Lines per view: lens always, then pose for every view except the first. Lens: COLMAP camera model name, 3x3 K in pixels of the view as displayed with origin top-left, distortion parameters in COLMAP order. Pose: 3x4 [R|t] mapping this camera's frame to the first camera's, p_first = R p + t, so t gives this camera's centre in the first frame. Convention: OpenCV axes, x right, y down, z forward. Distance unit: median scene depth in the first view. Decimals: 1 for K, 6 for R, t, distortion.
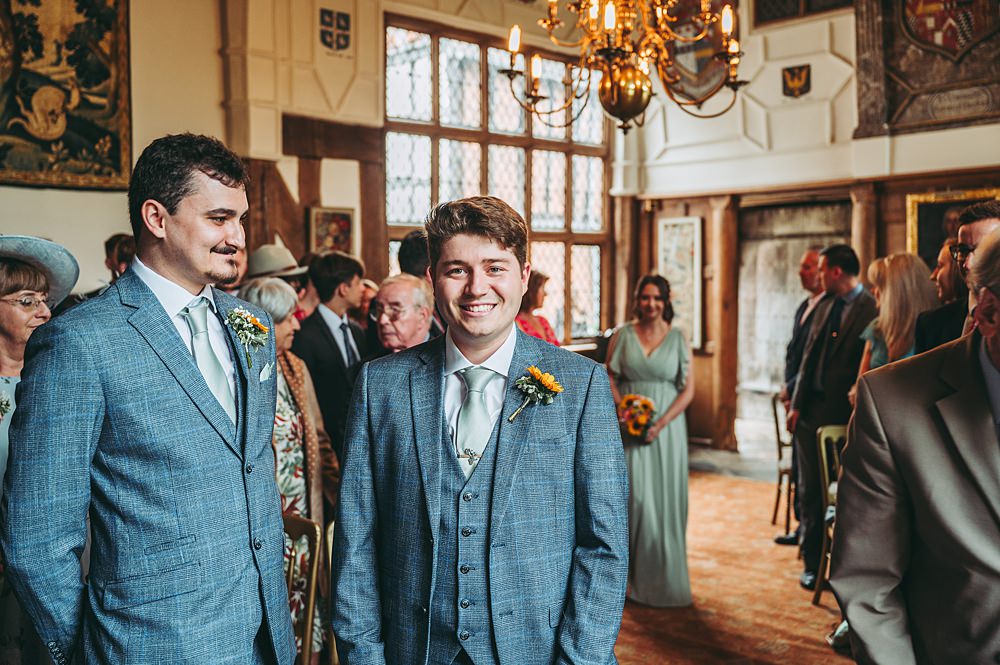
lens RADIAL K [[975.4, 0, 500.0], [0, 975.4, 332.5], [0, 0, 1]] dist [0.067694, -0.006165]
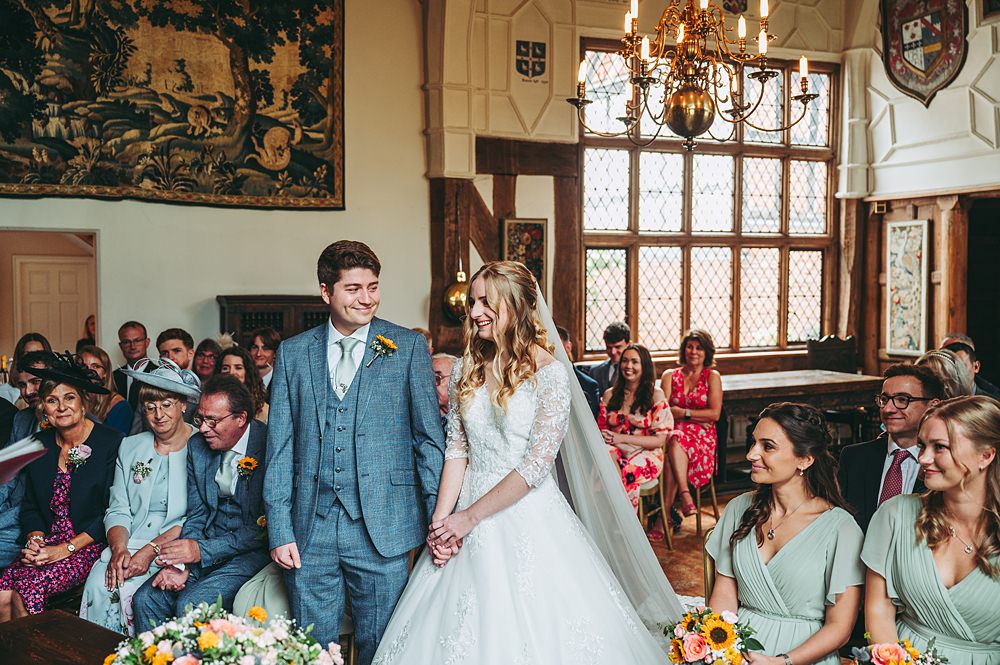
lens RADIAL K [[975.4, 0, 500.0], [0, 975.4, 332.5], [0, 0, 1]] dist [0.067694, -0.006165]
pose [[0.957357, 0.013602, -0.288587, 0.133192], [-0.016025, 0.999853, -0.006034, 0.008800], [0.288463, 0.010402, 0.957435, -0.070296]]
